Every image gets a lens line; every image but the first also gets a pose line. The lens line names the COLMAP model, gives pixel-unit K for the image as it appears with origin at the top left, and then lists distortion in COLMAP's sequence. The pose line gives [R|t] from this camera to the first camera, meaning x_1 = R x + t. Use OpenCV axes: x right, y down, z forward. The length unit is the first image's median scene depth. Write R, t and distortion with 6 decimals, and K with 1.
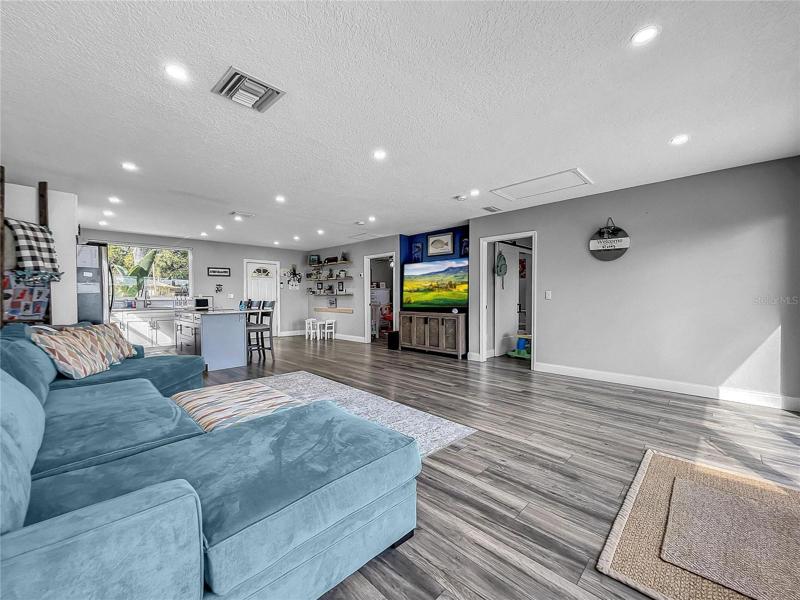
lens RADIAL K [[323.3, 0, 397.0], [0, 323.3, 302.7], [0, 0, 1]] dist [-0.000820, 0.000024]
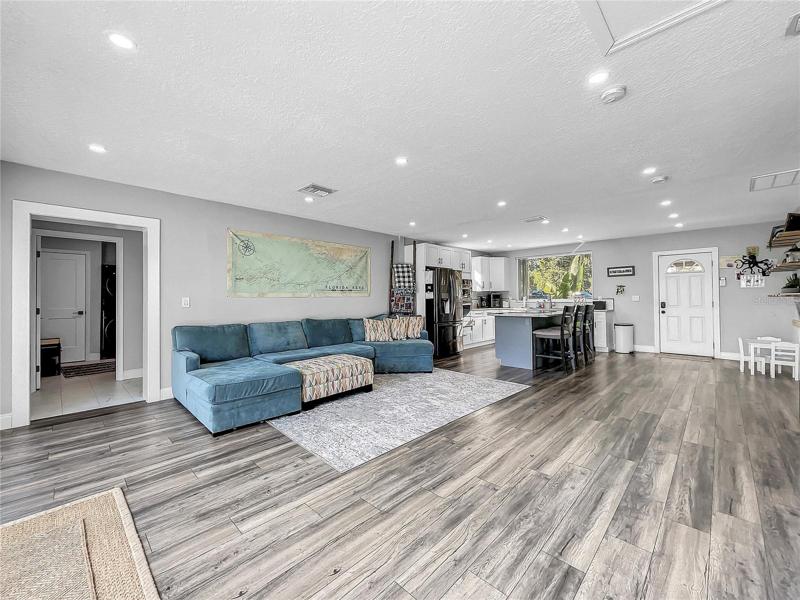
lens RADIAL K [[333.0, 0, 404.0], [0, 333.0, 295.9], [0, 0, 1]] dist [0.002158, 0.000062]
pose [[0.016248, -0.001856, -0.999866, 0.719235], [-0.012413, 0.999921, -0.002058, -0.034564], [0.999791, 0.012445, 0.016224, 0.746890]]
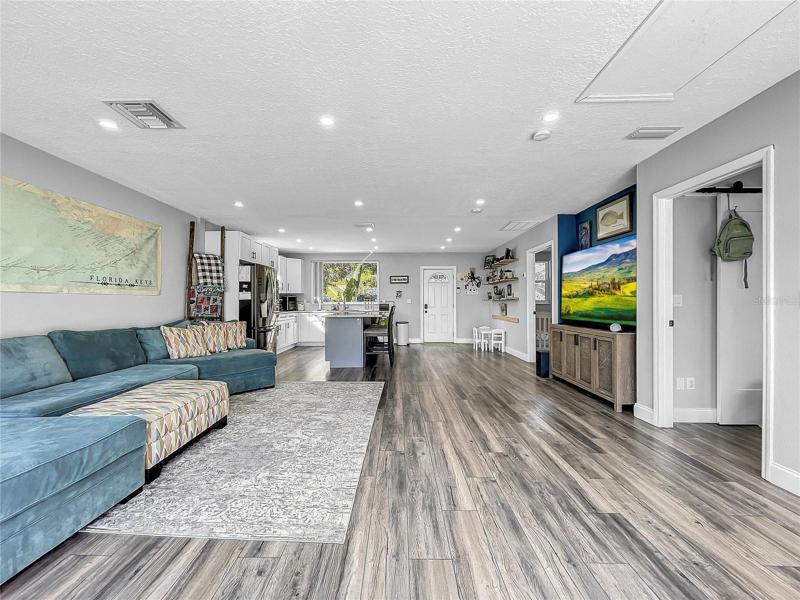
lens RADIAL K [[323.3, 0, 397.0], [0, 323.3, 302.7], [0, 0, 1]] dist [-0.000820, 0.000024]
pose [[0.696301, 0.004741, -0.717735, 0.469329], [-0.015808, 0.999837, -0.008731, -0.012363], [0.717576, 0.017426, 0.696262, 0.439107]]
